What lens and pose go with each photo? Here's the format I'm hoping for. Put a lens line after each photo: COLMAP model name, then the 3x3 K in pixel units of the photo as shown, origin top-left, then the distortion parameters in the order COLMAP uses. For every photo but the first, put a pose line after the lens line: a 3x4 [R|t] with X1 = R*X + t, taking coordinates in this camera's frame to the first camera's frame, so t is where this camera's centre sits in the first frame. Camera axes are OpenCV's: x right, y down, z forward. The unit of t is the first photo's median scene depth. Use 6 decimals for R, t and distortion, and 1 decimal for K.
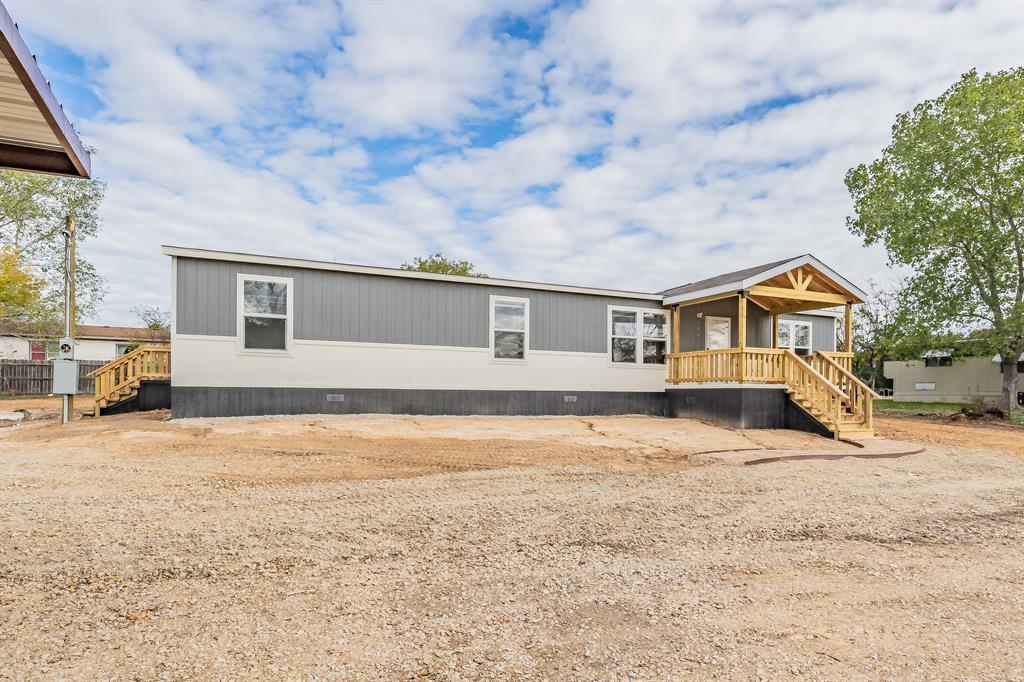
lens RADIAL K [[527.2, 0, 534.7], [0, 527.2, 403.6], [0, 0, 1]] dist [0.007471, -0.001137]
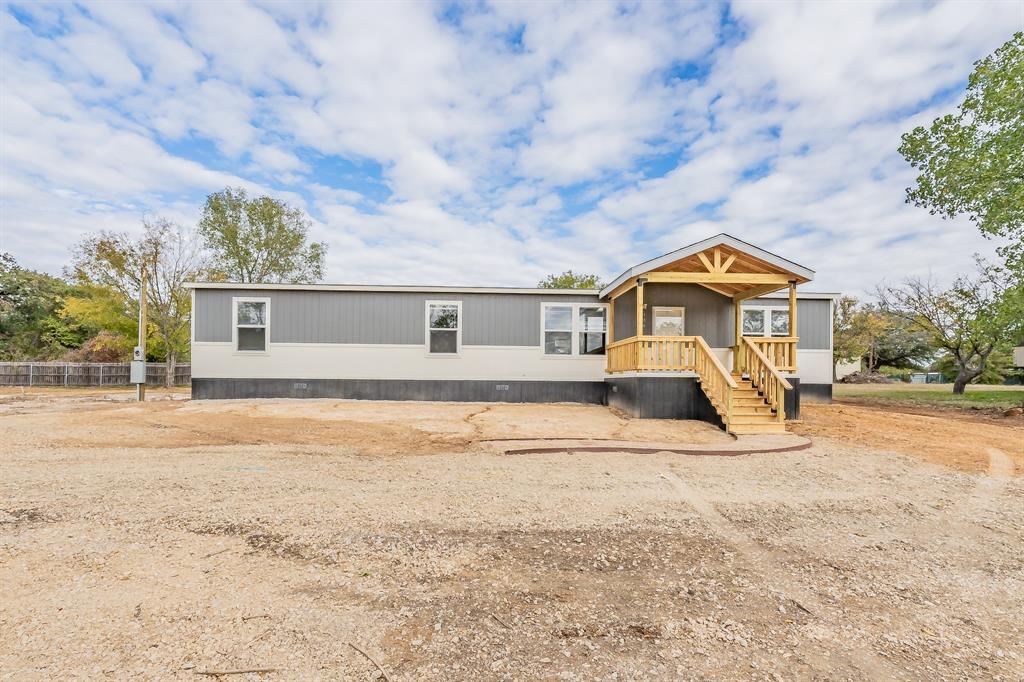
lens RADIAL K [[431.9, 0, 541.1], [0, 431.9, 392.2], [0, 0, 1]] dist [-0.002247, 0.000065]
pose [[0.937293, 0.006329, -0.348485, 0.439463], [-0.007156, 0.999974, -0.001086, 0.000917], [0.348469, 0.003512, 0.937314, 0.154894]]
